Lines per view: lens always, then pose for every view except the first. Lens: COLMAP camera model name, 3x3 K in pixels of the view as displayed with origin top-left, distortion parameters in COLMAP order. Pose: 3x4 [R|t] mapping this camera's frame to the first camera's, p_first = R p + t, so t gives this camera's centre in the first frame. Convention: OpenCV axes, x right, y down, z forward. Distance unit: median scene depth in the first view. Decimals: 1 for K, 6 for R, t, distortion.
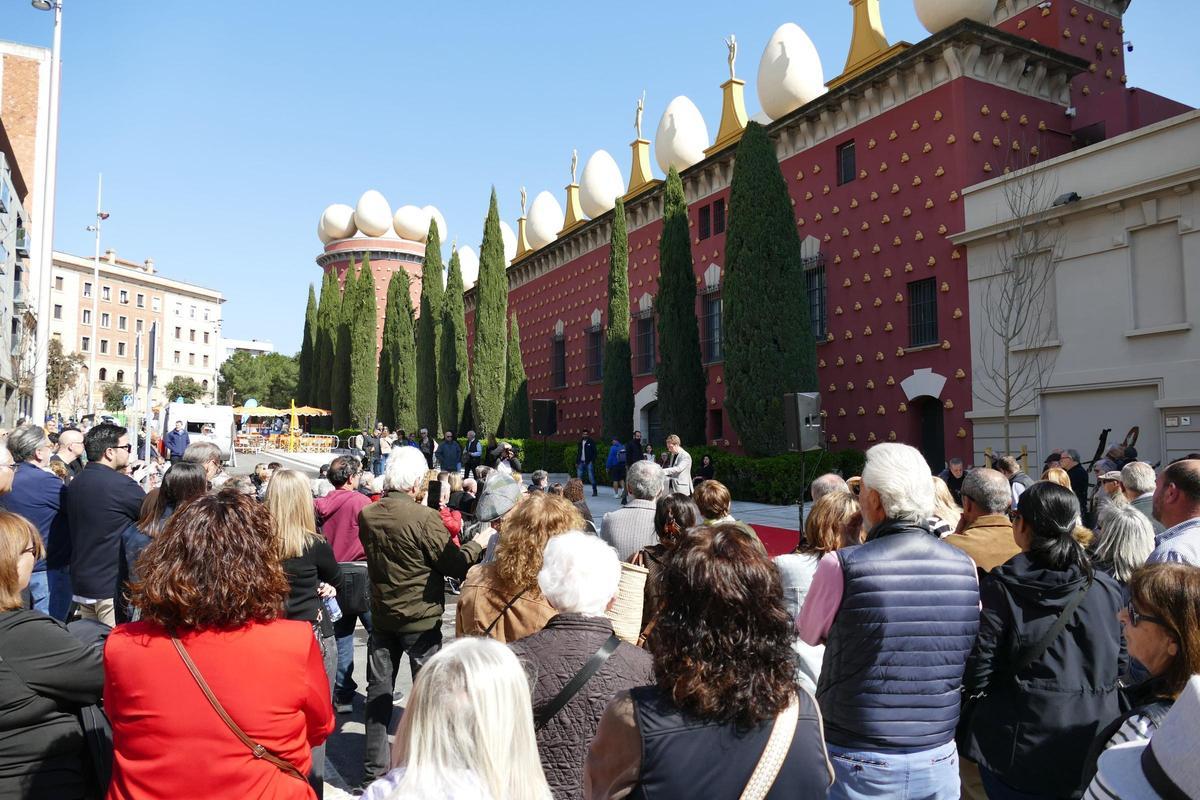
lens RADIAL K [[851.4, 0, 600.0], [0, 851.4, 400.0], [0, 0, 1]] dist [-0.018387, 0.005203]
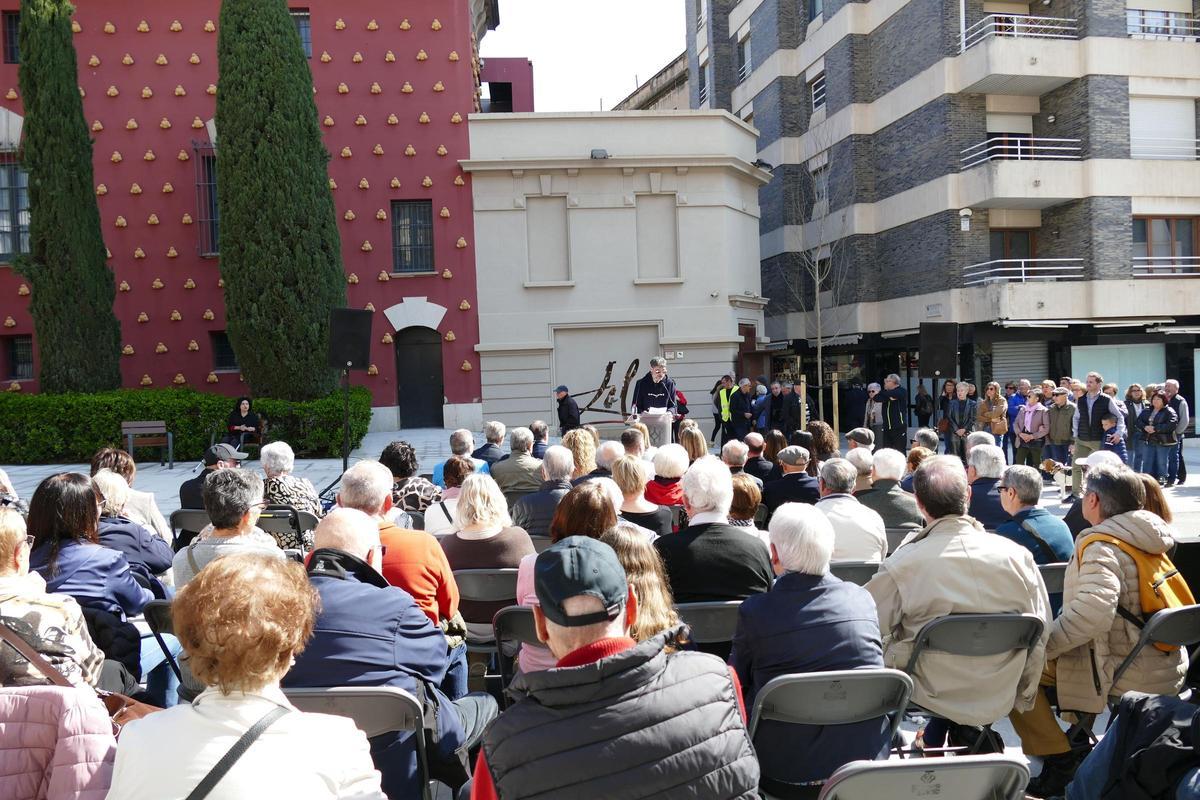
lens RADIAL K [[851.4, 0, 600.0], [0, 851.4, 400.0], [0, 0, 1]] dist [-0.018387, 0.005203]
pose [[0.386473, -0.040694, 0.921403, -0.202502], [-0.026533, 0.998122, 0.055211, 0.009536], [-0.921919, -0.045785, 0.384667, 0.228329]]
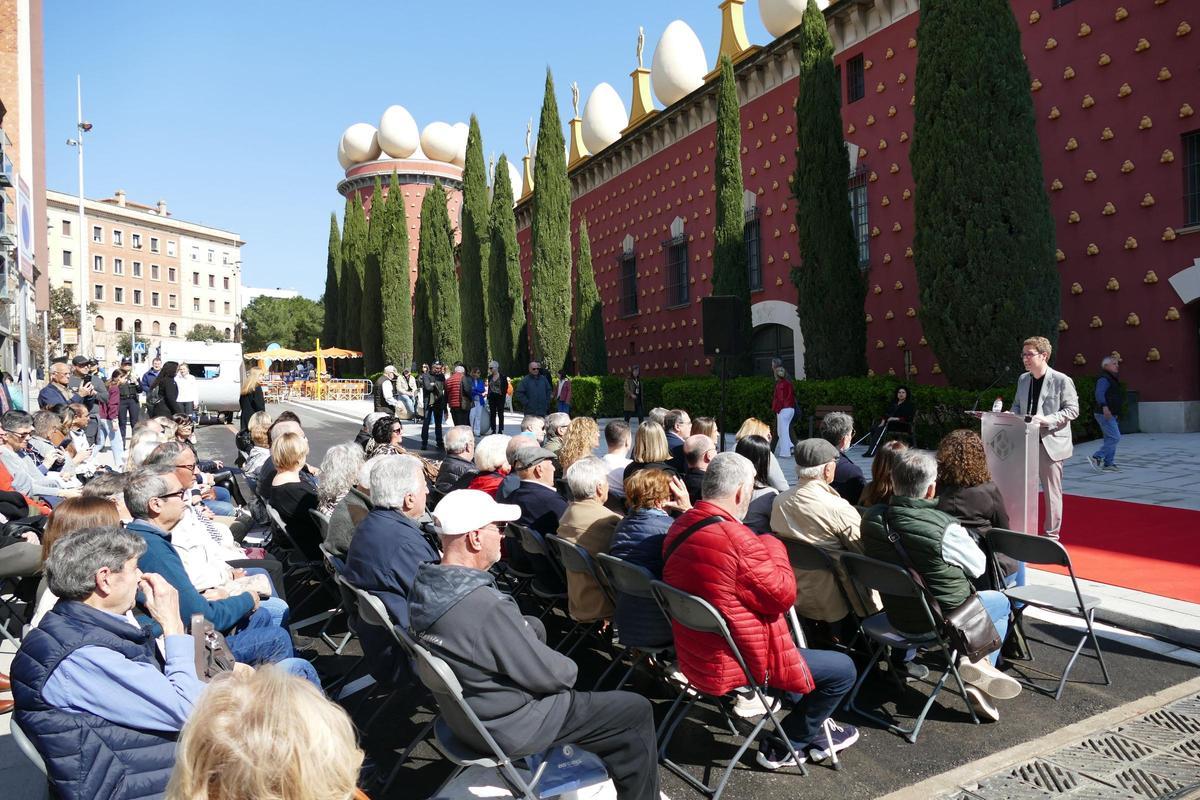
lens RADIAL K [[852.0, 0, 602.1], [0, 852.0, 402.9], [0, 0, 1]] dist [-0.022071, 0.007759]
pose [[0.999282, -0.023636, -0.029599, -0.050198], [0.025658, 0.997225, 0.069891, 0.011297], [0.027865, -0.070601, 0.997115, 0.146401]]
